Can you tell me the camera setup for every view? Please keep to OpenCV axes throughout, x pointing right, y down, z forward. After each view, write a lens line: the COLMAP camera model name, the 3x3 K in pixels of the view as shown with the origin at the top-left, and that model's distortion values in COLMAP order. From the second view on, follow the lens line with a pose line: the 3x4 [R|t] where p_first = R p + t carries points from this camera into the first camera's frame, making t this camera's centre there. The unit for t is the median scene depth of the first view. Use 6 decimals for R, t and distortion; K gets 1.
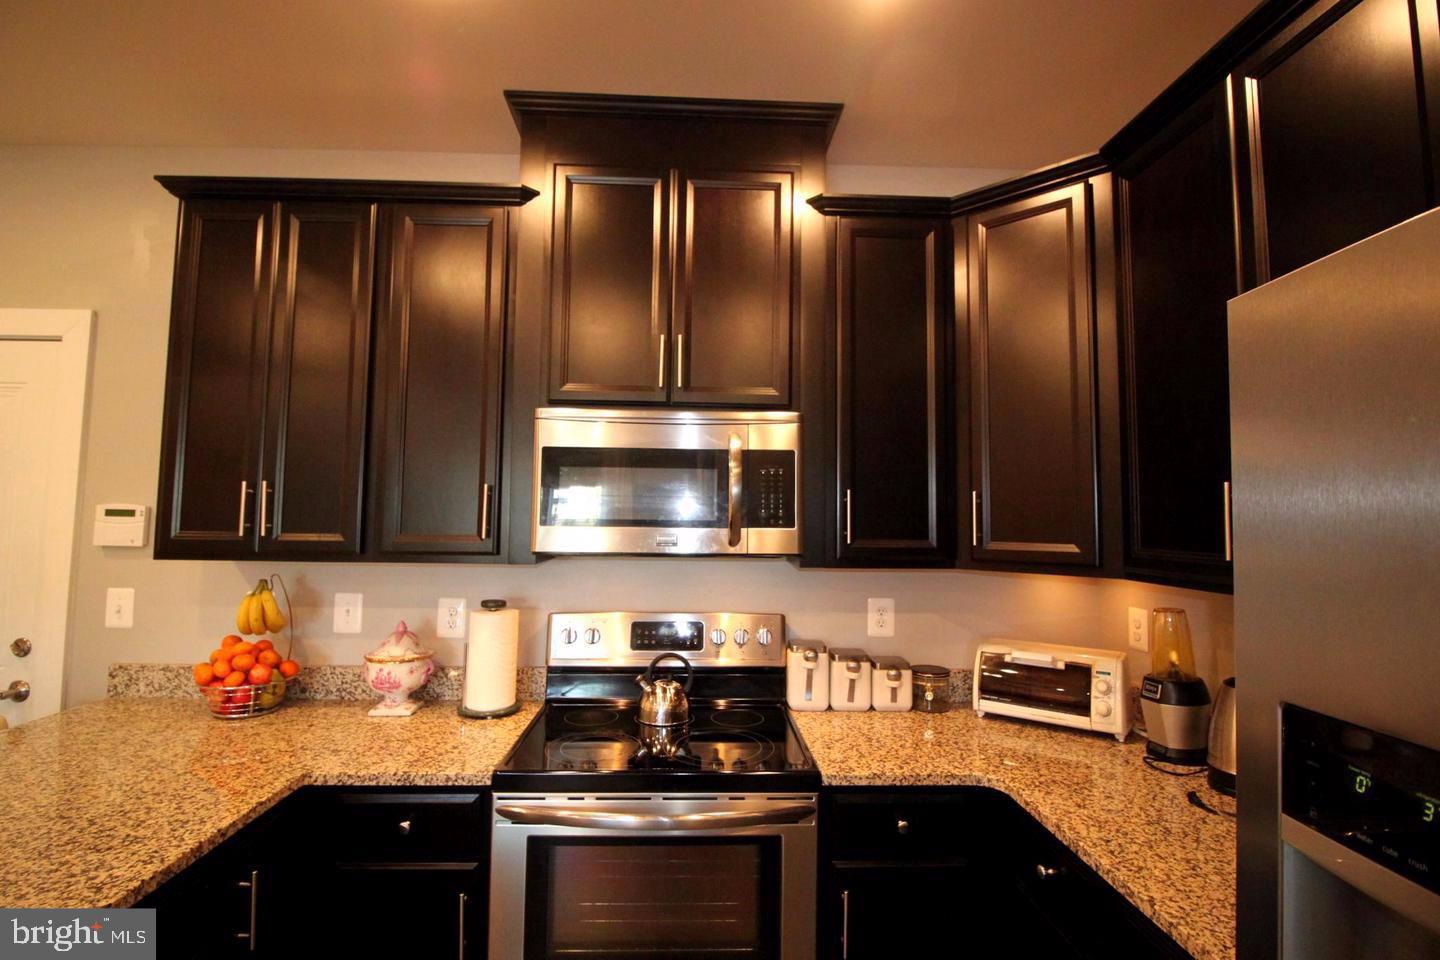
lens RADIAL K [[701.9, 0, 720.0], [0, 701.9, 480.0], [0, 0, 1]] dist [-0.010060, -0.000888]
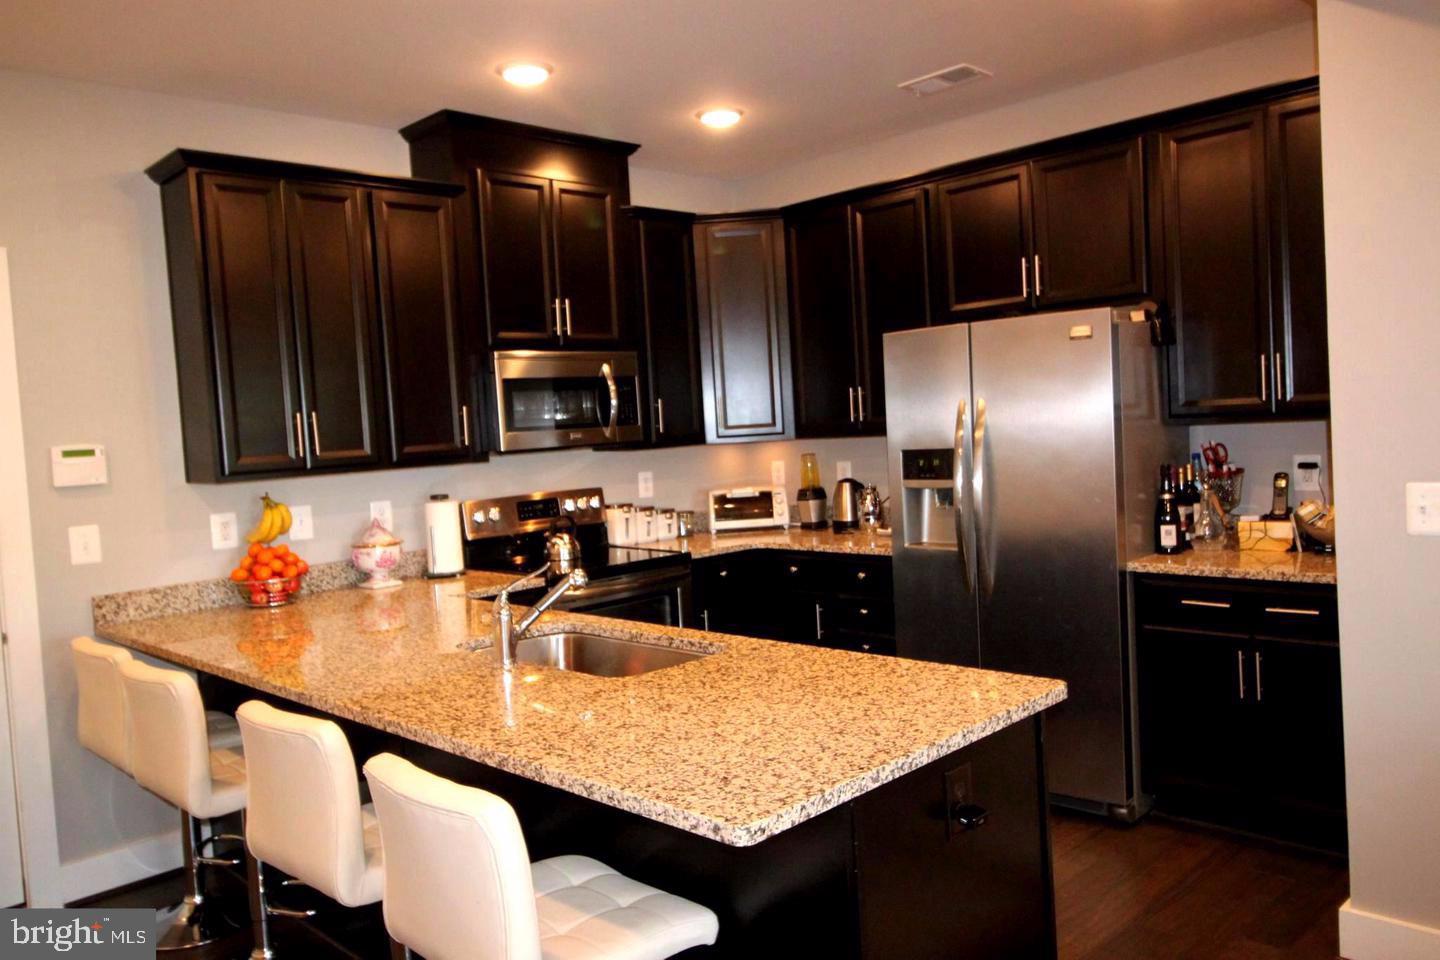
lens RADIAL K [[1076.8, 0, 720.0], [0, 1076.8, 480.0], [0, 0, 1]] dist [-0.001169, -0.001420]
pose [[0.733400, -0.093471, 0.673340, -1.264964], [0.037260, 0.994540, 0.097475, -0.033822], [-0.678775, -0.046399, 0.732879, -0.830524]]
